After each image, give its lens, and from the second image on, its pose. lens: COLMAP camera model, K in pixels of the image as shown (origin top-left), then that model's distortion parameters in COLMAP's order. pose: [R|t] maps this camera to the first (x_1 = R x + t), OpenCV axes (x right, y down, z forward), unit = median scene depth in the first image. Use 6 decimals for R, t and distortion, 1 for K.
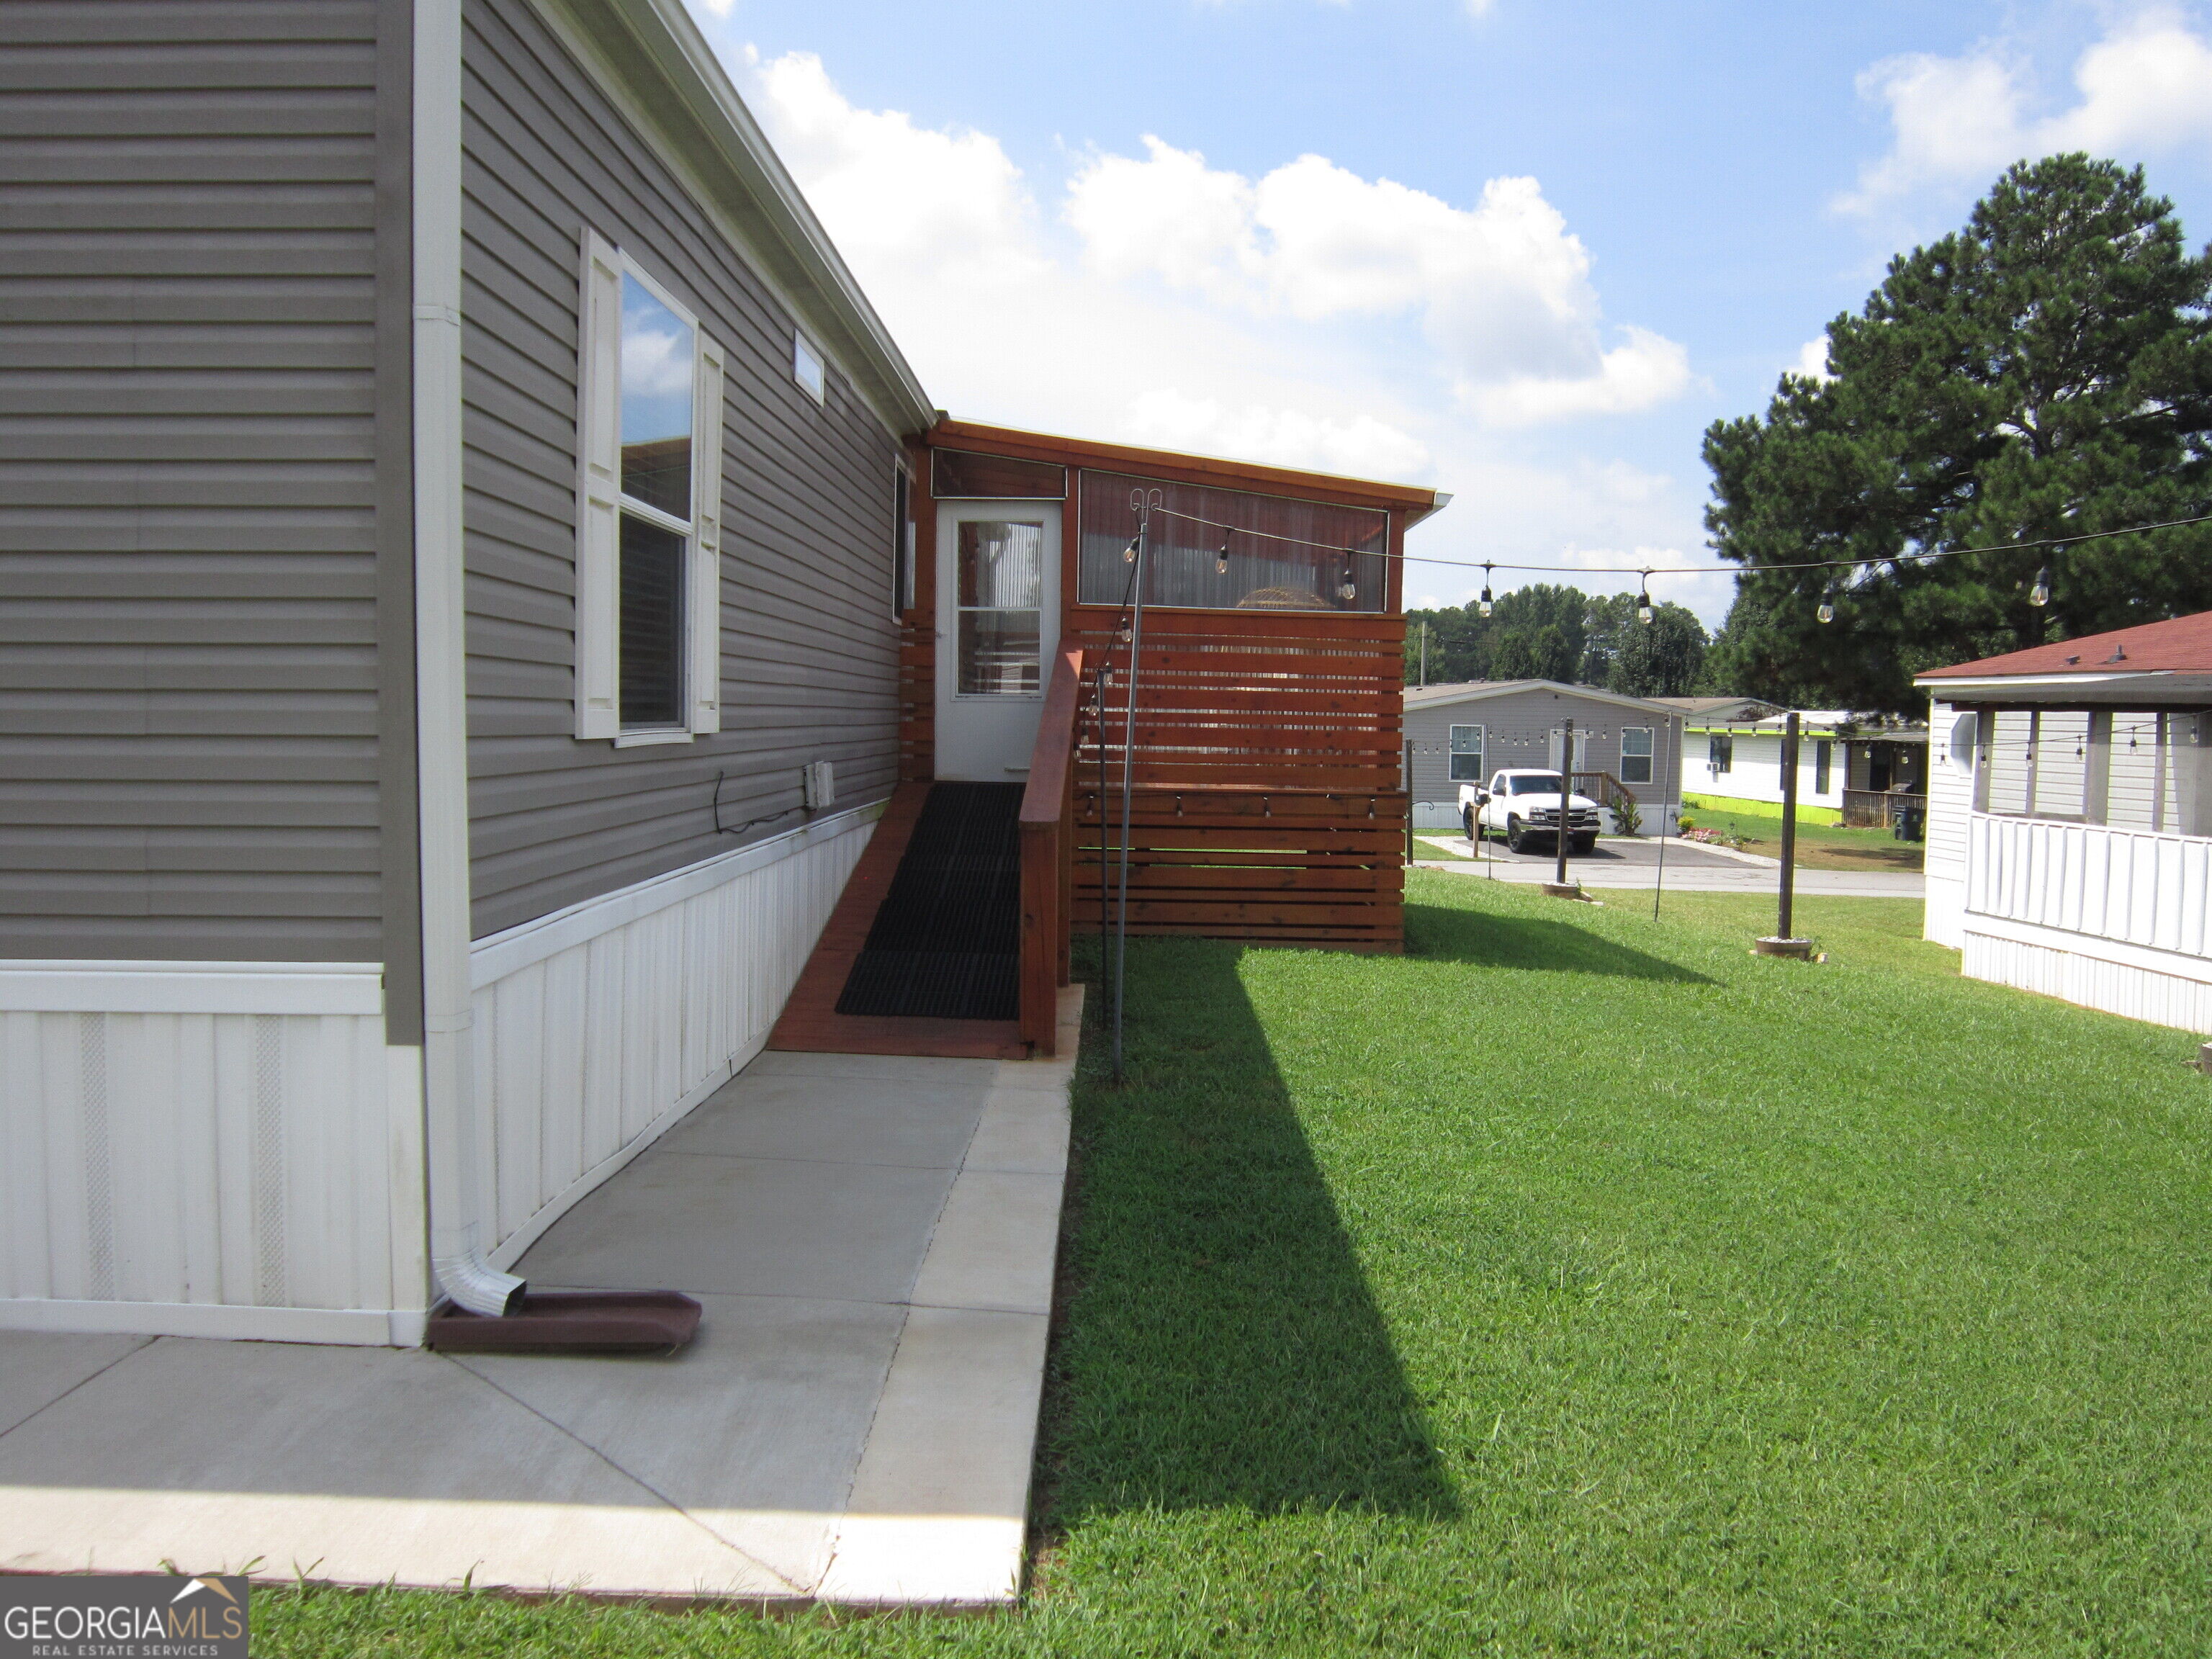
lens RADIAL K [[1813.4, 0, 1104.9], [0, 1813.4, 829.3], [0, 0, 1]] dist [-0.048458, 0.025164]
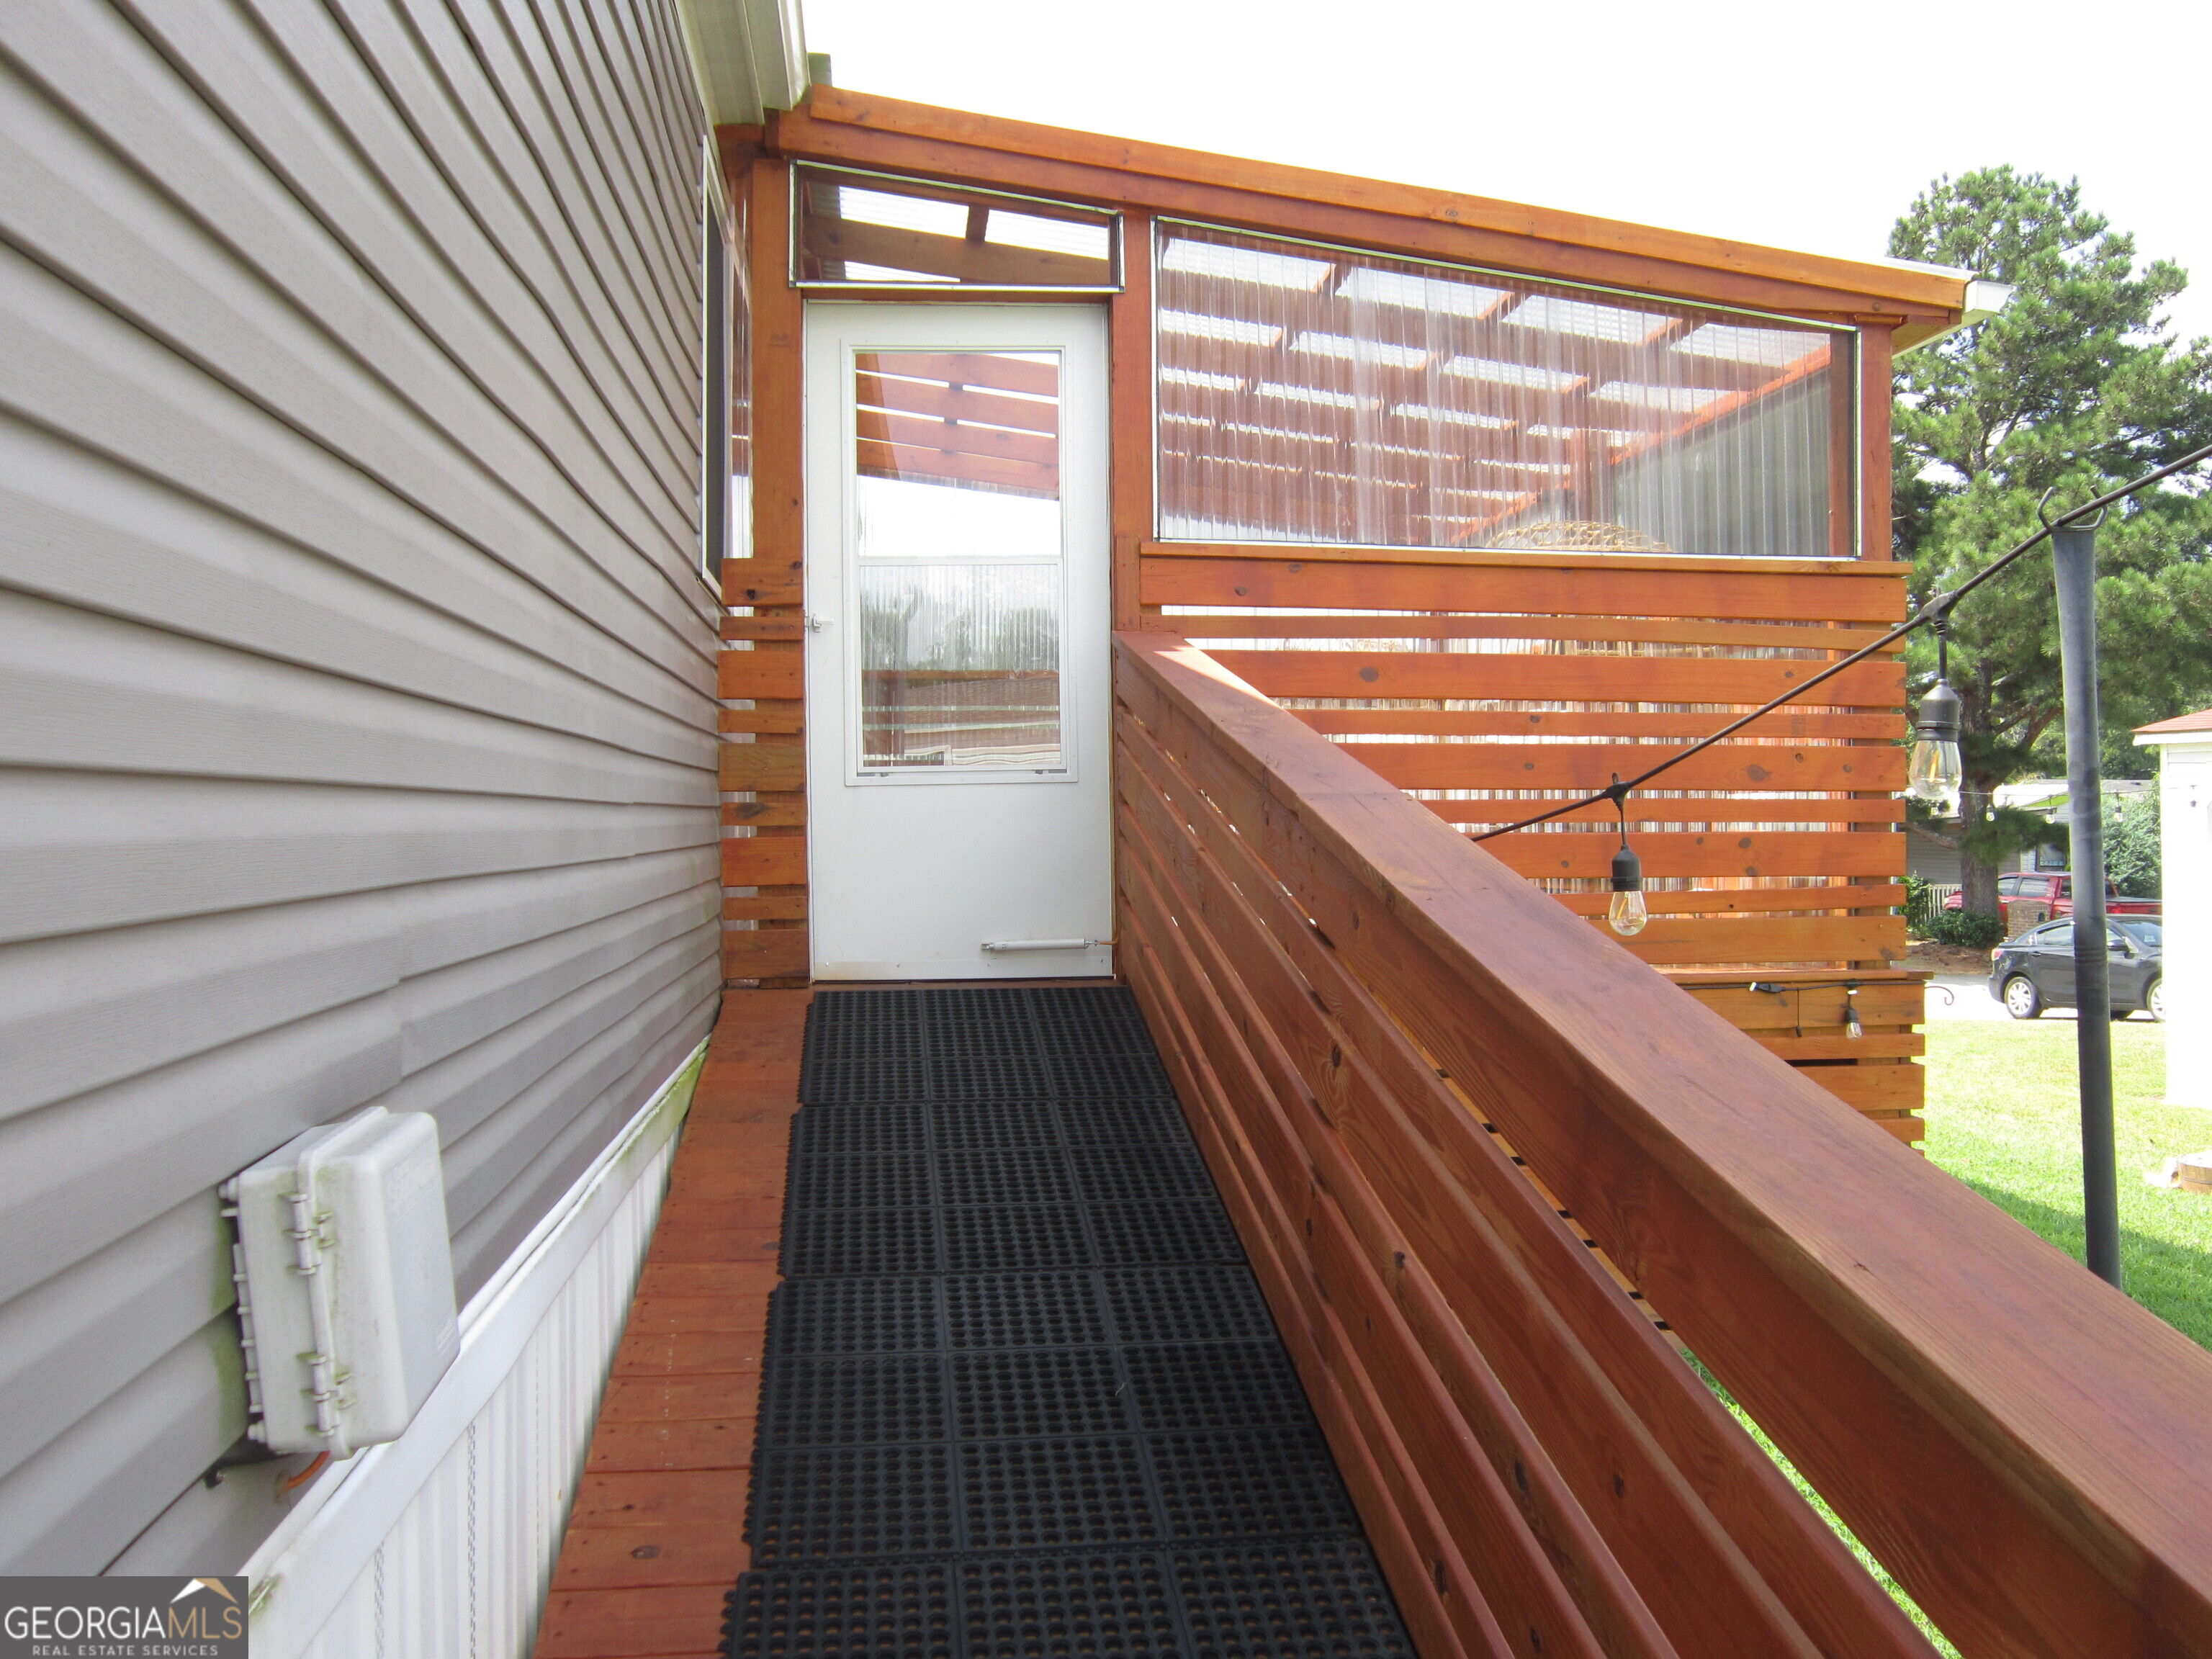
lens RADIAL K [[1813.4, 0, 1106.0], [0, 1813.4, 830.2], [0, 0, 1]] dist [-0.048458, 0.025164]
pose [[0.991979, -0.025845, 0.123733, -0.078509], [0.032584, 0.998076, -0.052749, -0.037503], [-0.122132, 0.056357, 0.990913, 0.593635]]
